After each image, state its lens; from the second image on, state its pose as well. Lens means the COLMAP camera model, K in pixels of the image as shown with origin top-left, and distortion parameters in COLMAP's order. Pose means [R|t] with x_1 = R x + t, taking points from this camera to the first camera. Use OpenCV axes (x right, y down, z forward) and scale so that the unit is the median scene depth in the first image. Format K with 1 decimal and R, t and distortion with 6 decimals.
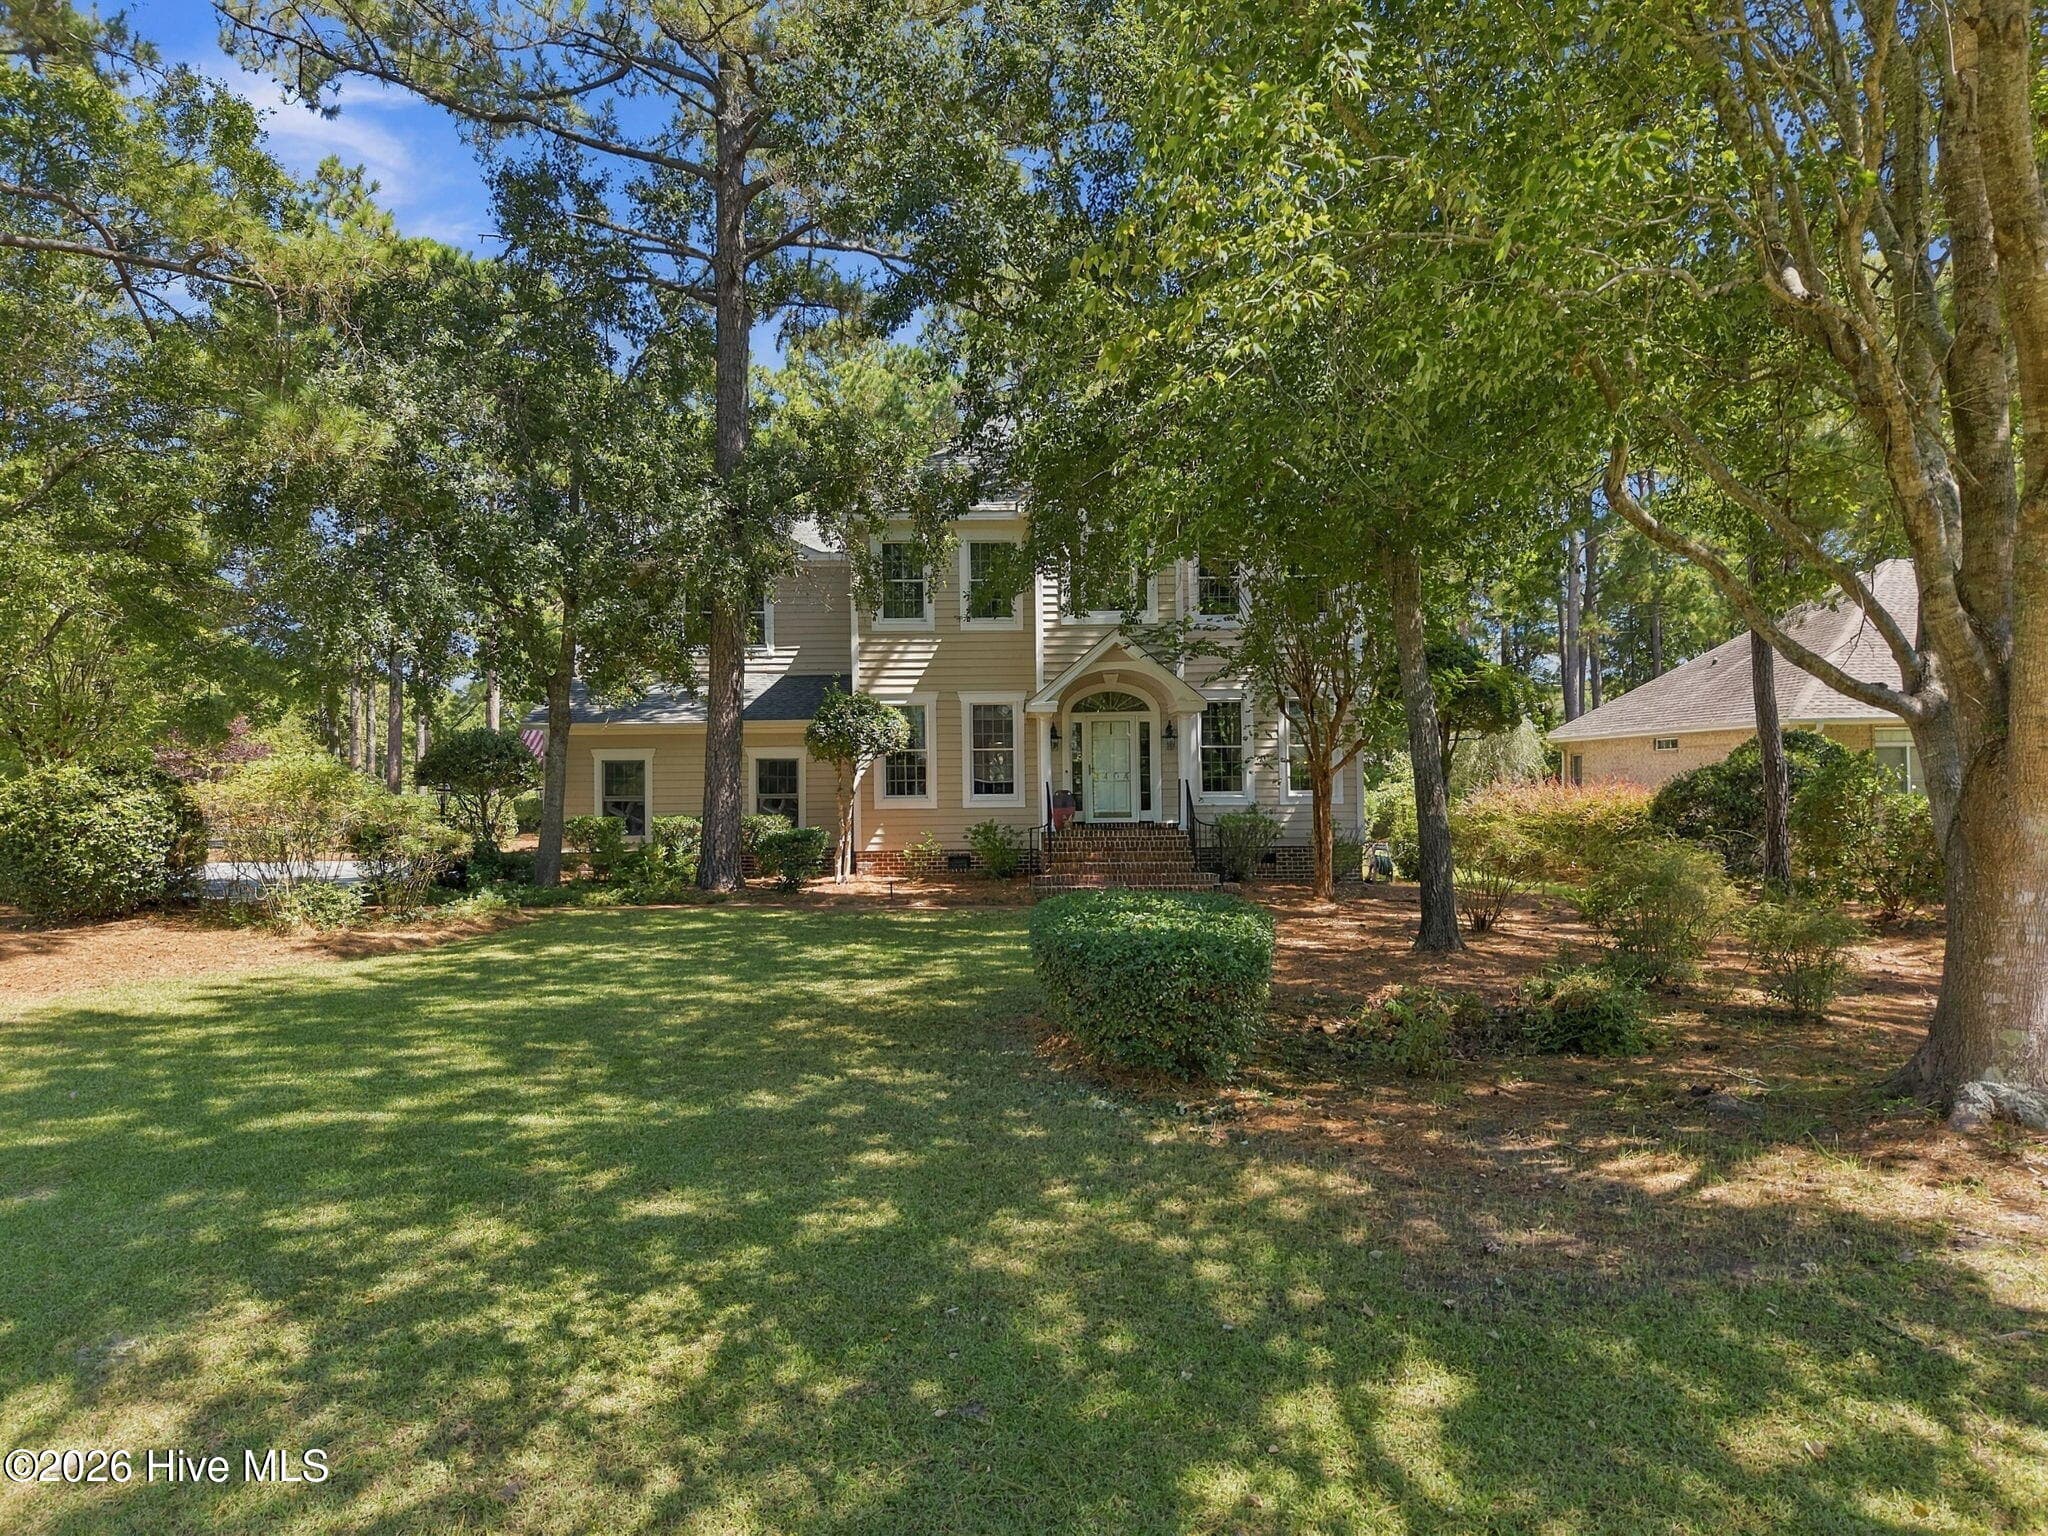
lens RADIAL K [[1181.2, 0, 1027.8], [0, 1181.2, 761.3], [0, 0, 1]] dist [-0.005406, -0.005761]
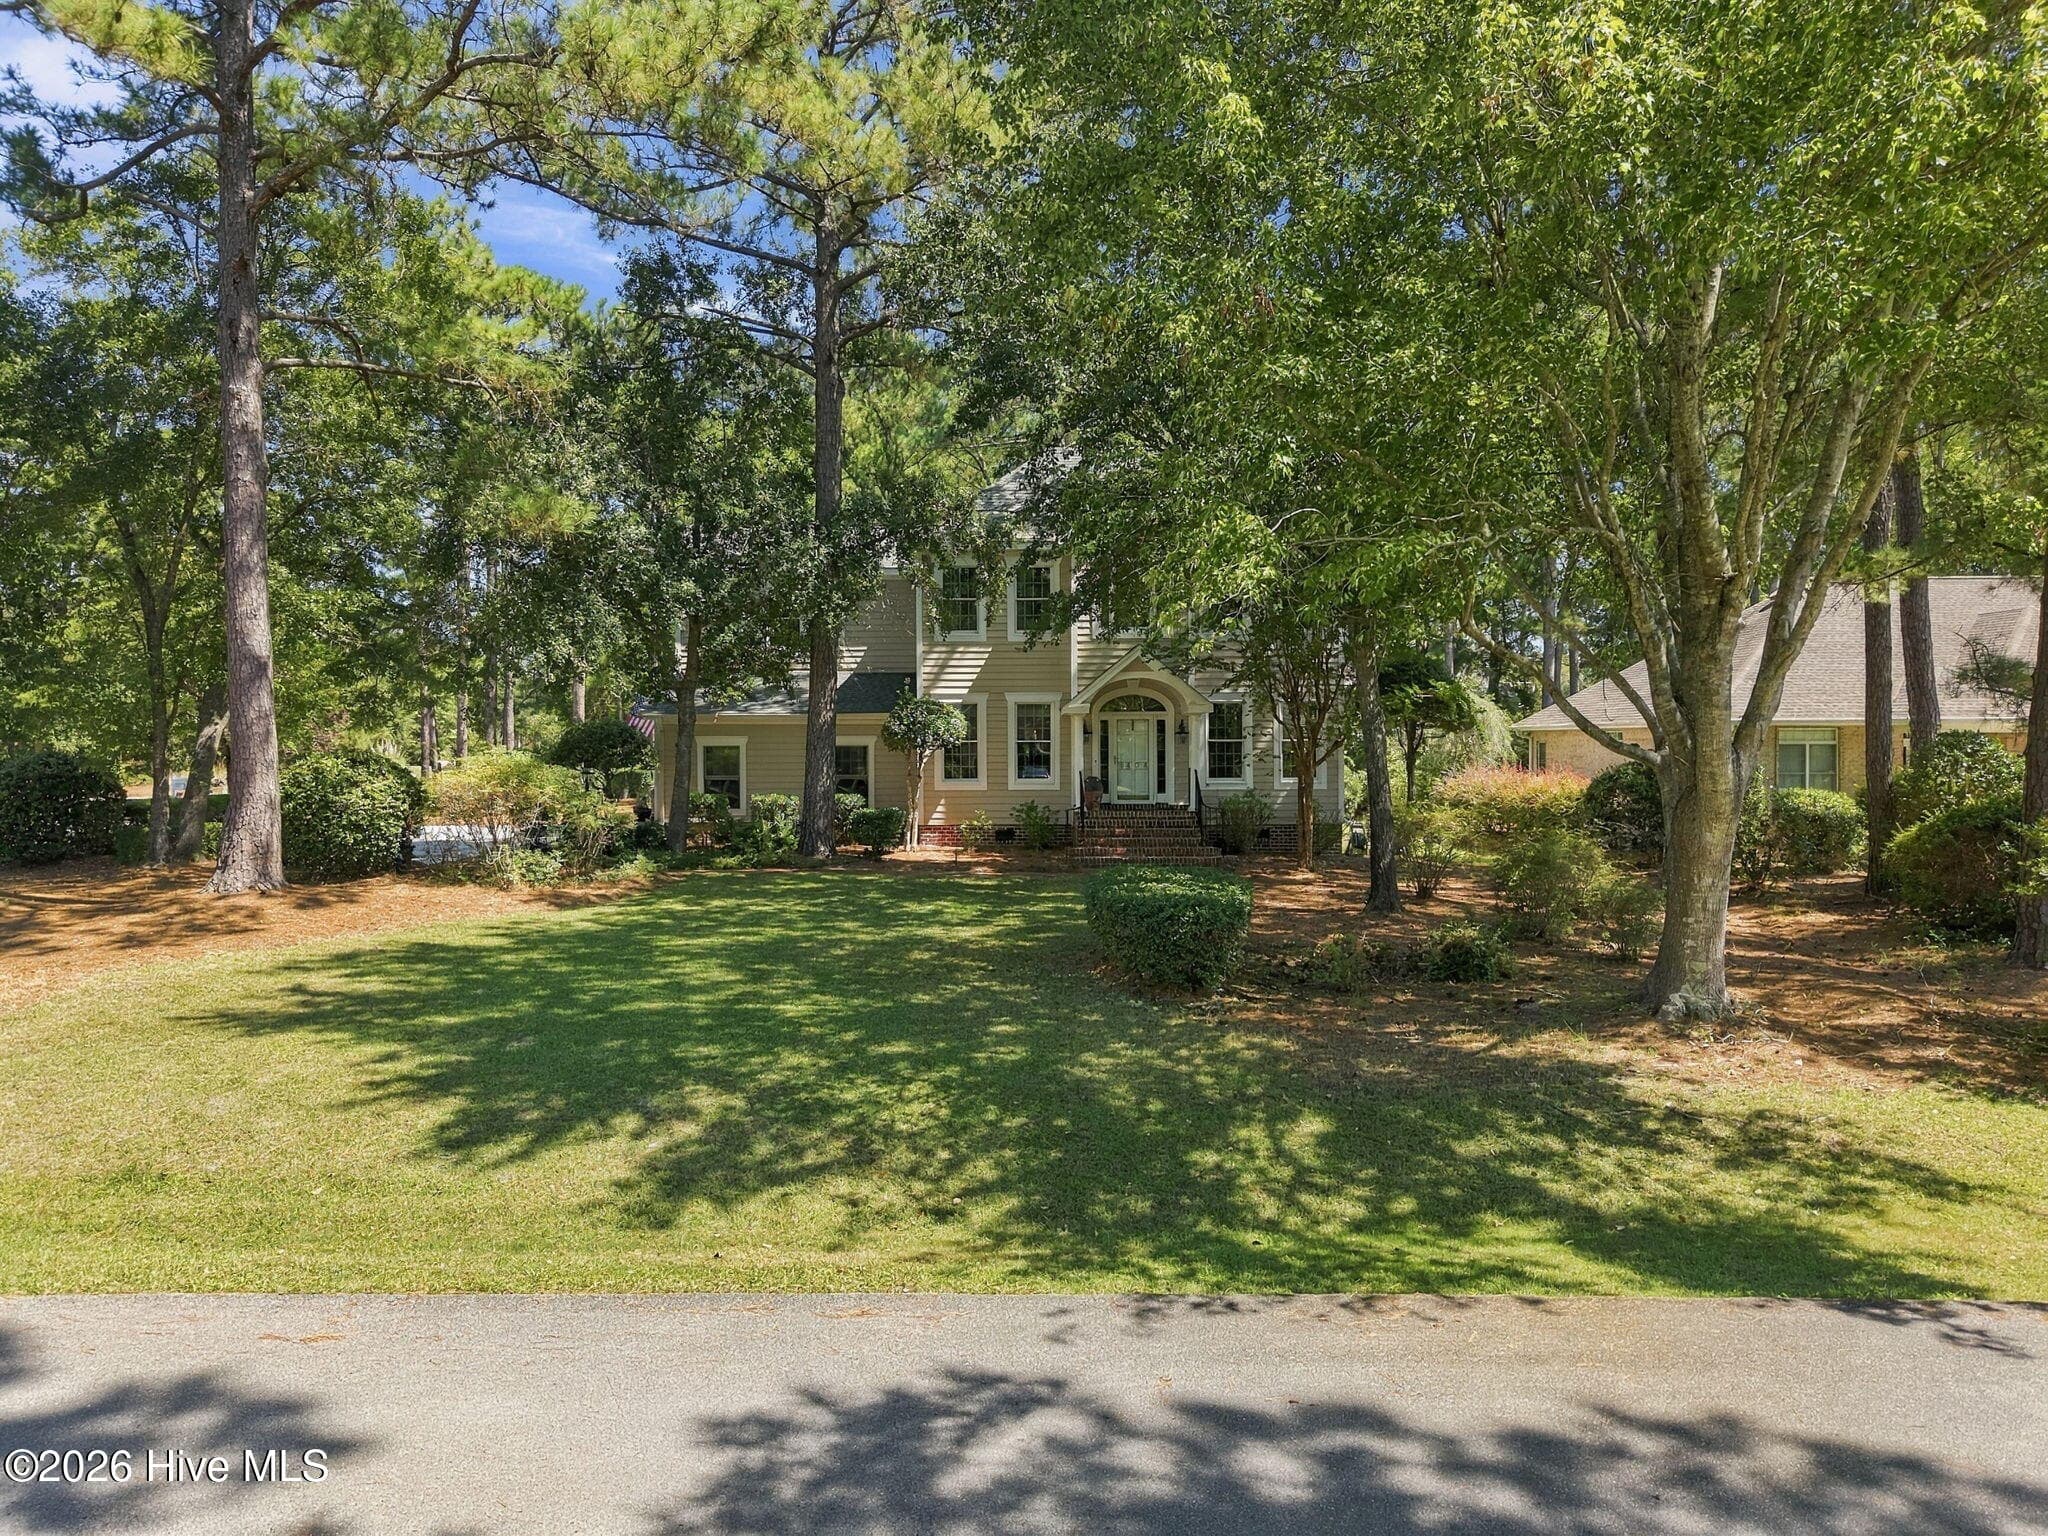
lens RADIAL K [[1181.2, 0, 1024.6], [0, 1181.2, 766.2], [0, 0, 1]] dist [-0.005406, -0.005761]
pose [[0.999900, 0.009791, -0.010175, -0.032672], [-0.009399, 0.999239, 0.037853, -0.036544], [0.010538, -0.037754, 0.999231, -0.243231]]
